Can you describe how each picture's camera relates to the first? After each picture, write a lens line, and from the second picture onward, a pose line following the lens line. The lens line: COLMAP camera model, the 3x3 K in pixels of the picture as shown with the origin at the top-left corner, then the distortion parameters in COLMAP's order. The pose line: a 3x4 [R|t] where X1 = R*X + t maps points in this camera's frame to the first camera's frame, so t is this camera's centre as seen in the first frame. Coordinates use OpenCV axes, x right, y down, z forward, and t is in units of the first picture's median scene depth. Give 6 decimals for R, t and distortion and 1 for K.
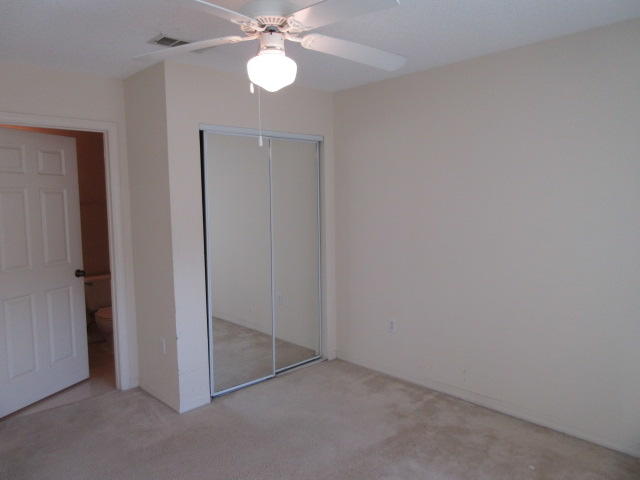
lens RADIAL K [[473.2, 0, 328.7], [0, 473.2, 241.4], [0, 0, 1]] dist [-0.008635, -0.001798]
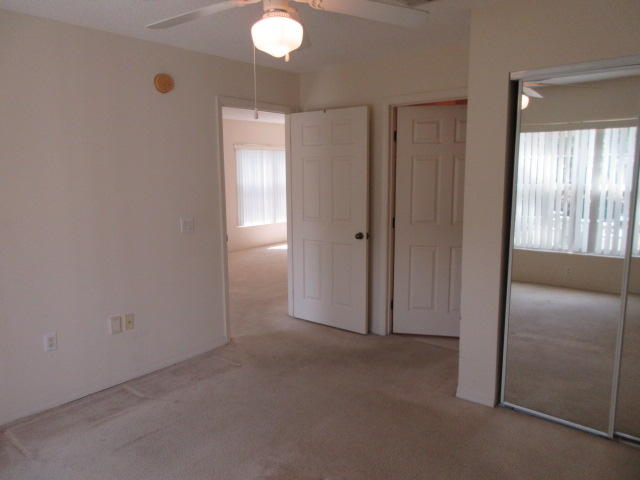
lens RADIAL K [[473.2, 0, 328.7], [0, 473.2, 241.4], [0, 0, 1]] dist [-0.008635, -0.001798]
pose [[0.106883, 0.157834, -0.981664, 0.522727], [-0.090998, 0.984729, 0.148419, -0.053383], [0.990099, 0.073466, 0.119613, 0.608683]]
